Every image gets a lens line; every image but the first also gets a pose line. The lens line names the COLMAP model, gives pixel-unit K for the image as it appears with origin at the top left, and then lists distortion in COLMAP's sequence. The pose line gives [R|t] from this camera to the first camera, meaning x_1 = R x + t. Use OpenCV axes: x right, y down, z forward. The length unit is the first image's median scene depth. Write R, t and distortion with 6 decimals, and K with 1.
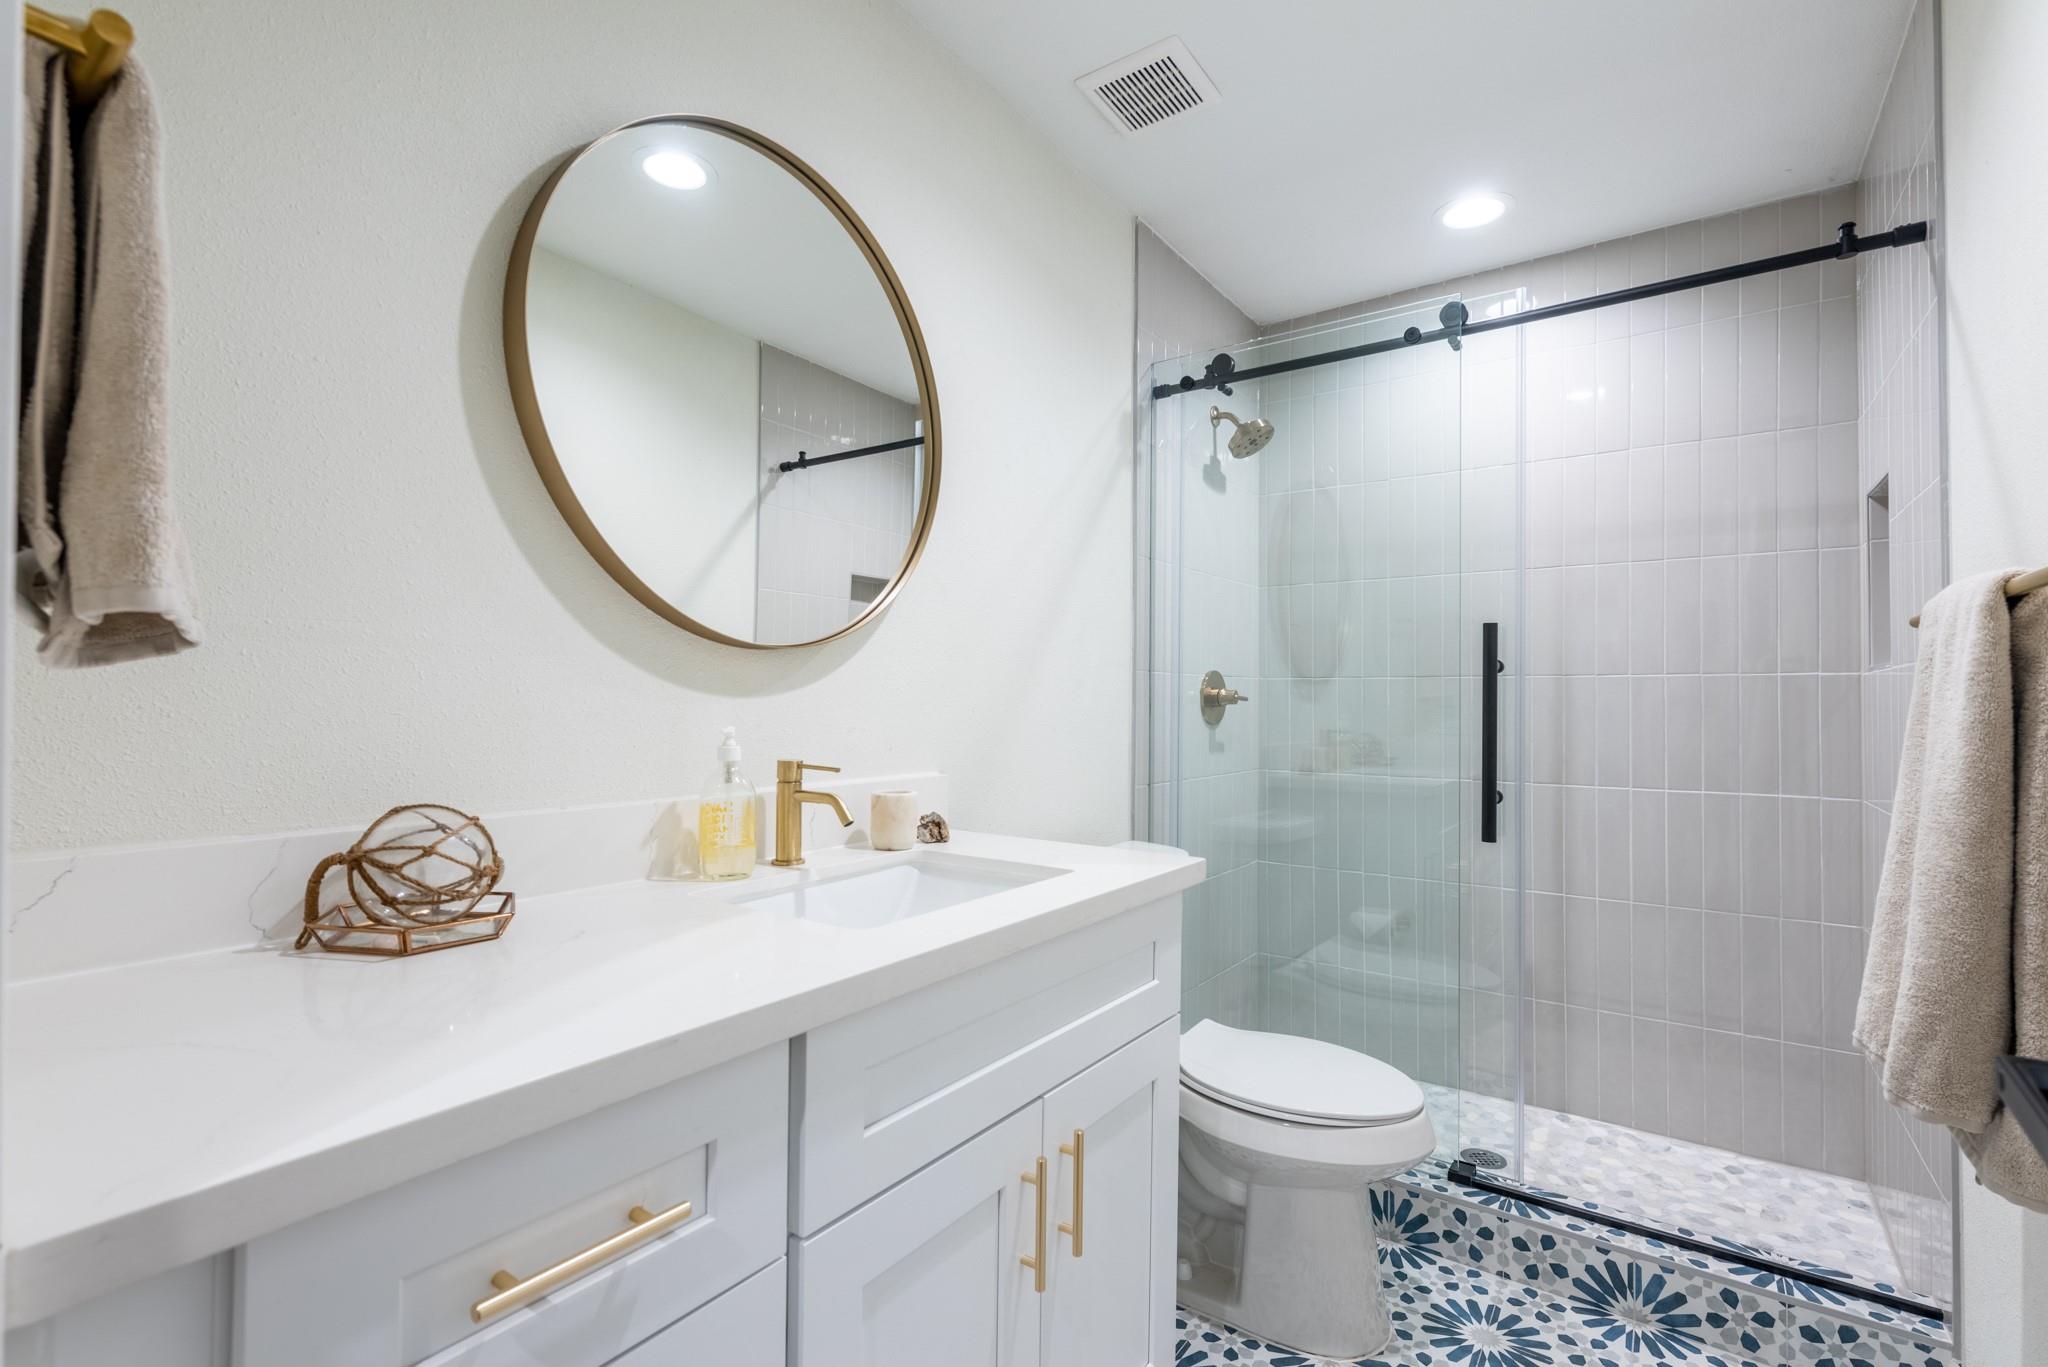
lens RADIAL K [[890.2, 0, 1028.3], [0, 890.2, 688.1], [0, 0, 1]] dist [0.002929, 0.000364]
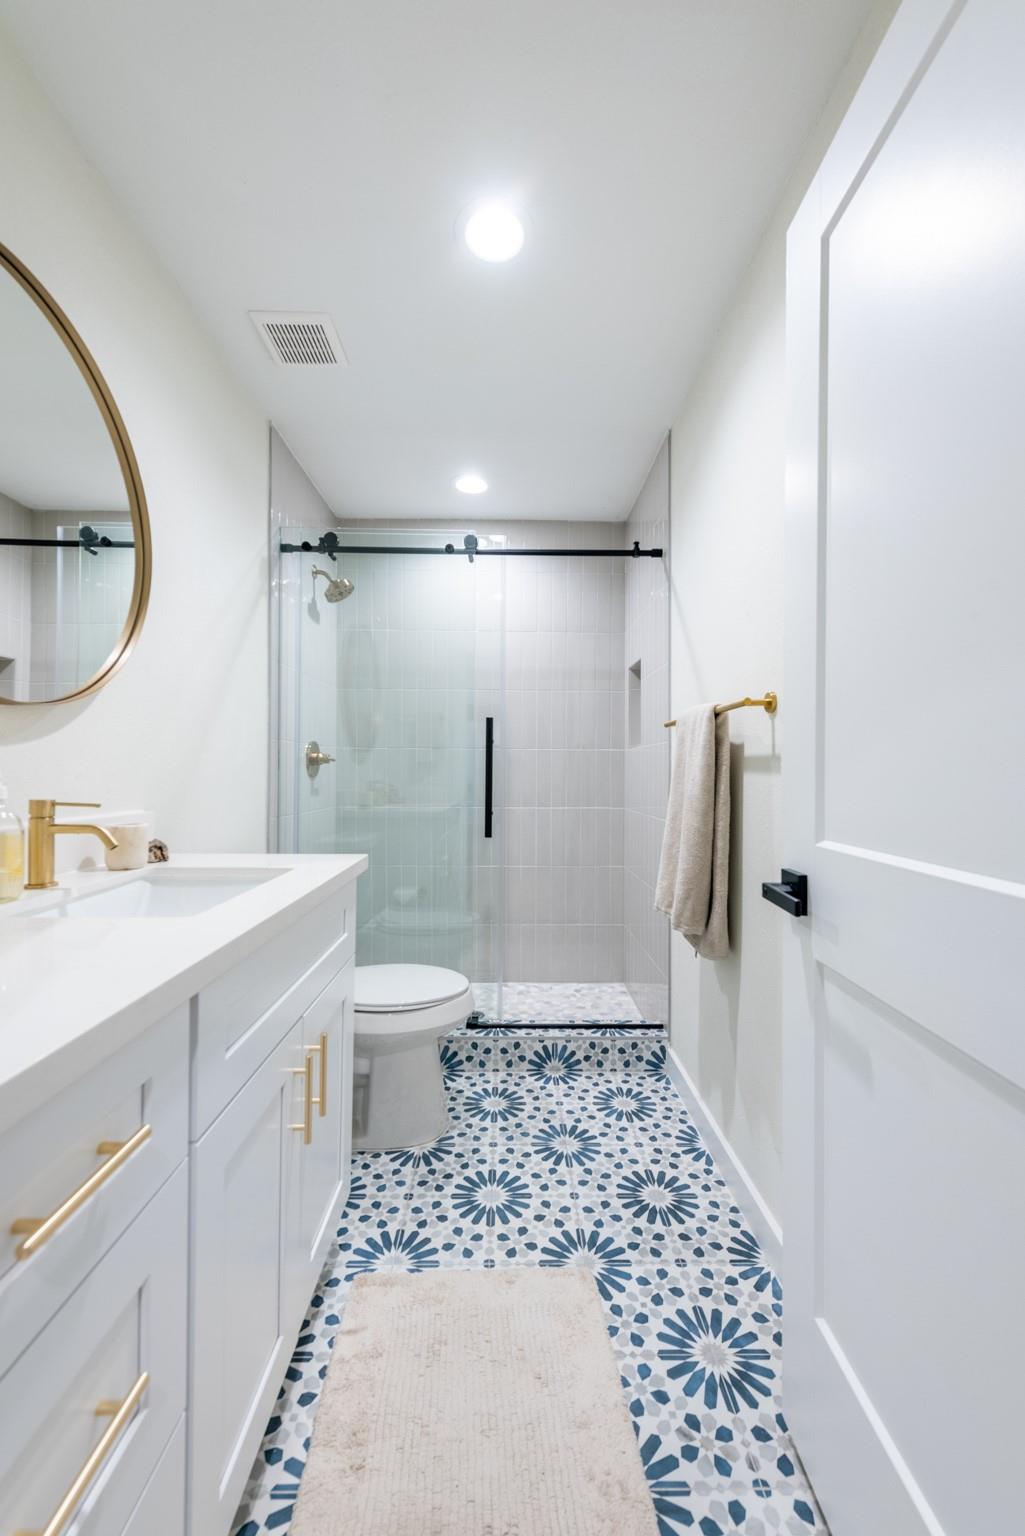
lens RADIAL K [[607.2, 0, 464.1], [0, 607.2, 772.6], [0, 0, 1]] dist [0.005860, 0.000084]
pose [[0.816897, 0.002467, 0.576779, -0.249167], [-0.010625, 0.999886, 0.010773, 0.028208], [-0.576686, -0.014929, 0.816829, 0.018454]]
